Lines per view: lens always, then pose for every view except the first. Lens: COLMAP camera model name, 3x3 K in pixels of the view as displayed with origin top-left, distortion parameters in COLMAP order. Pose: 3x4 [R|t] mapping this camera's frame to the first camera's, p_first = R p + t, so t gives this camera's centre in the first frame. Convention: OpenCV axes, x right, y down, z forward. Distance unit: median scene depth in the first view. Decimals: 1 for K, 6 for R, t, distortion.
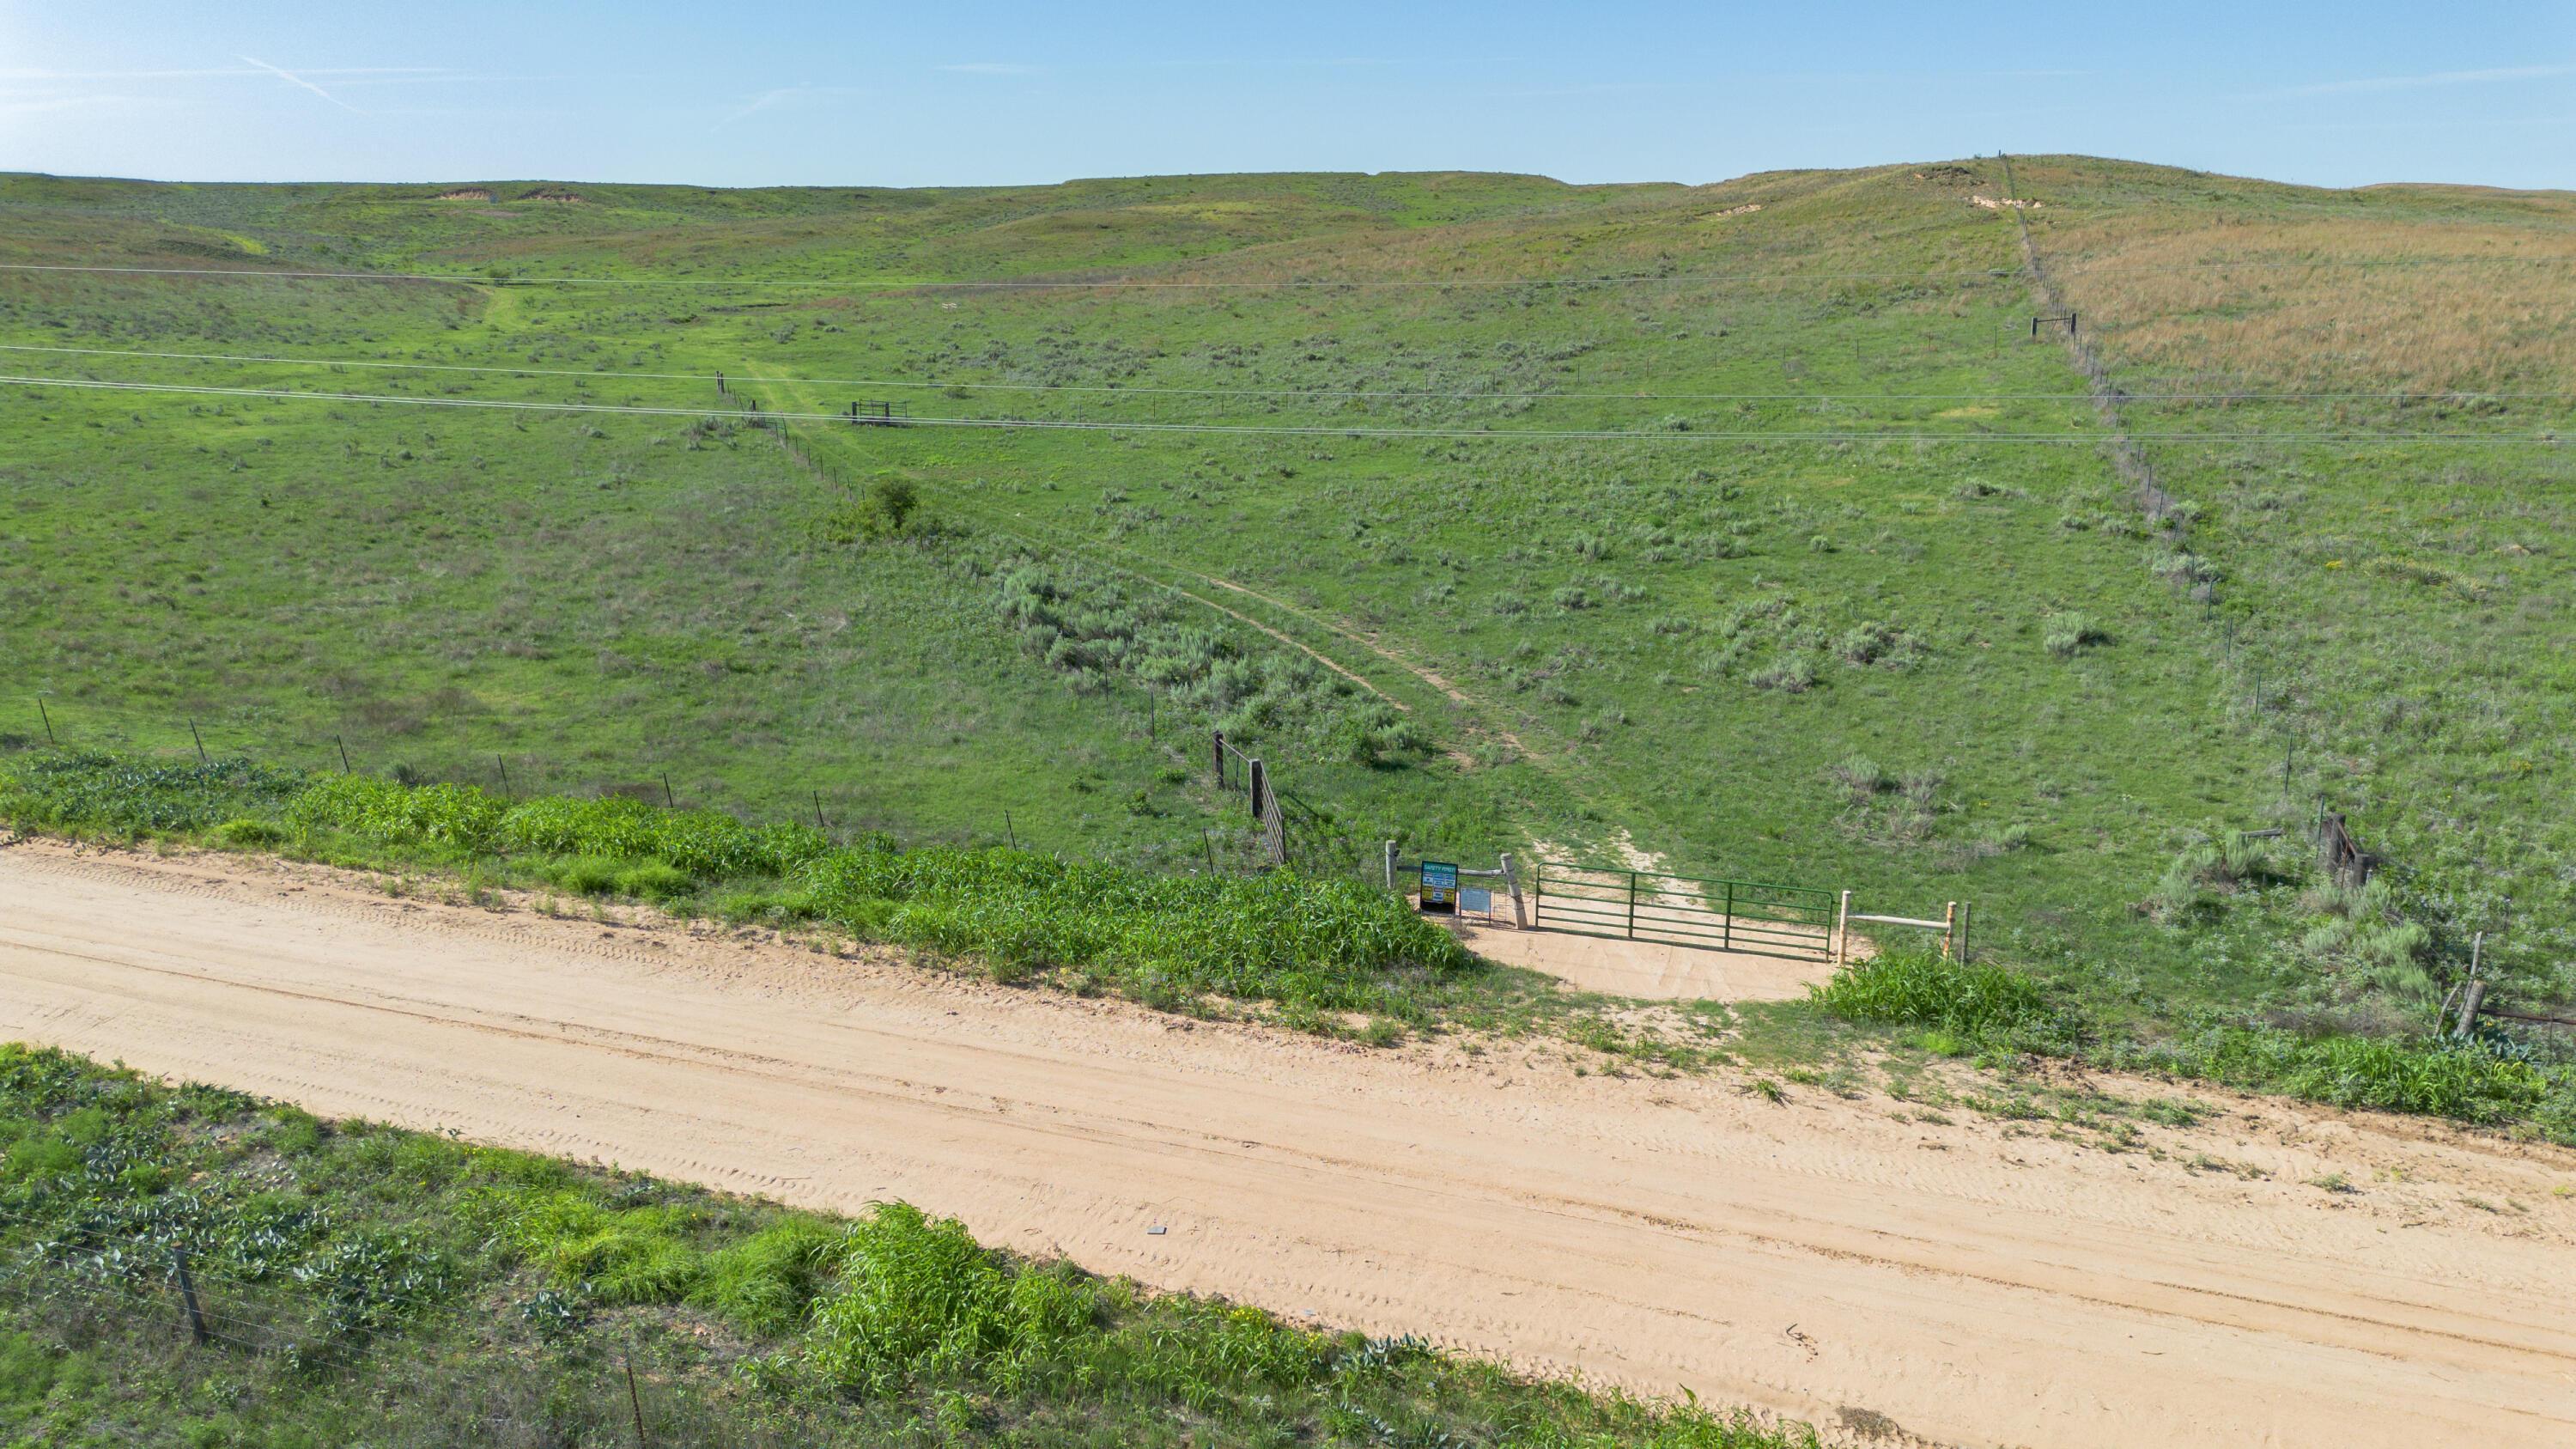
lens RADIAL K [[1822.8, 0, 1286.7], [0, 1822.8, 722.3], [0, 0, 1]] dist [0.066731, -0.063944]
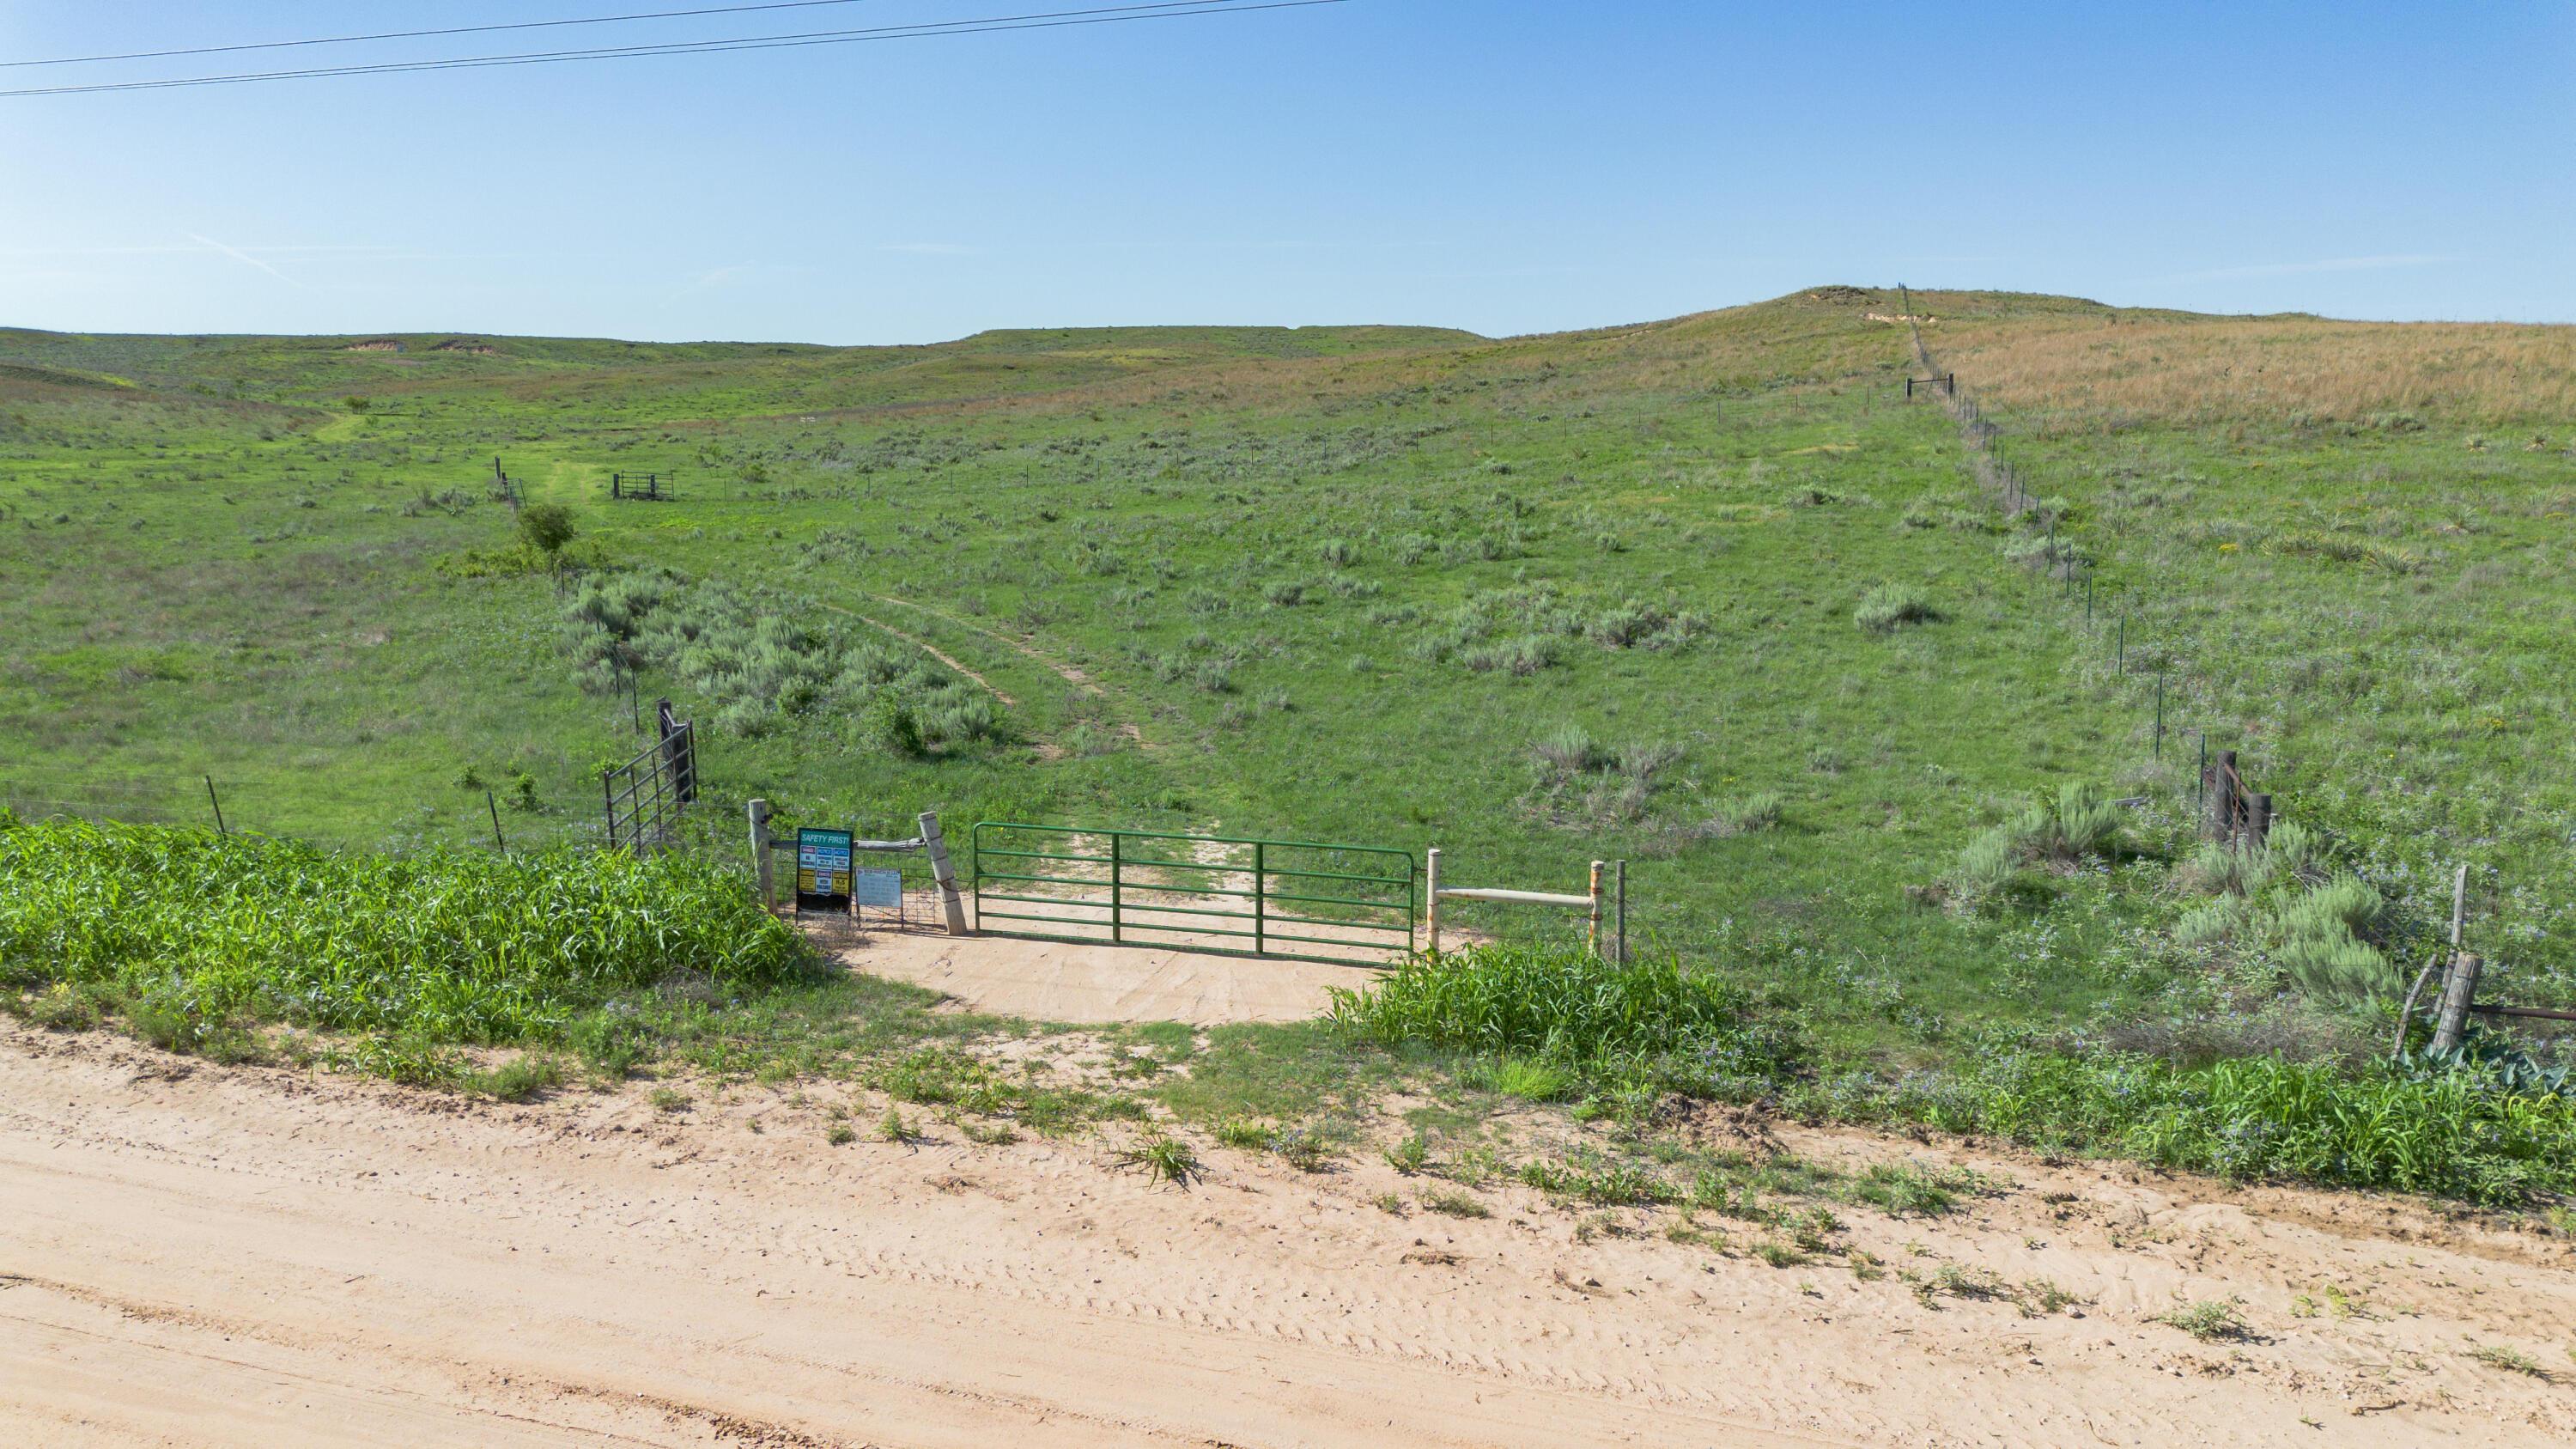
lens RADIAL K [[1822.8, 0, 1277.8], [0, 1822.8, 727.8], [0, 0, 1]] dist [0.066731, -0.063944]
pose [[0.999661, -0.003843, 0.025766, 0.153257], [0.006029, 0.996339, -0.085283, 0.066411], [-0.025344, 0.085410, 0.996024, 0.252935]]
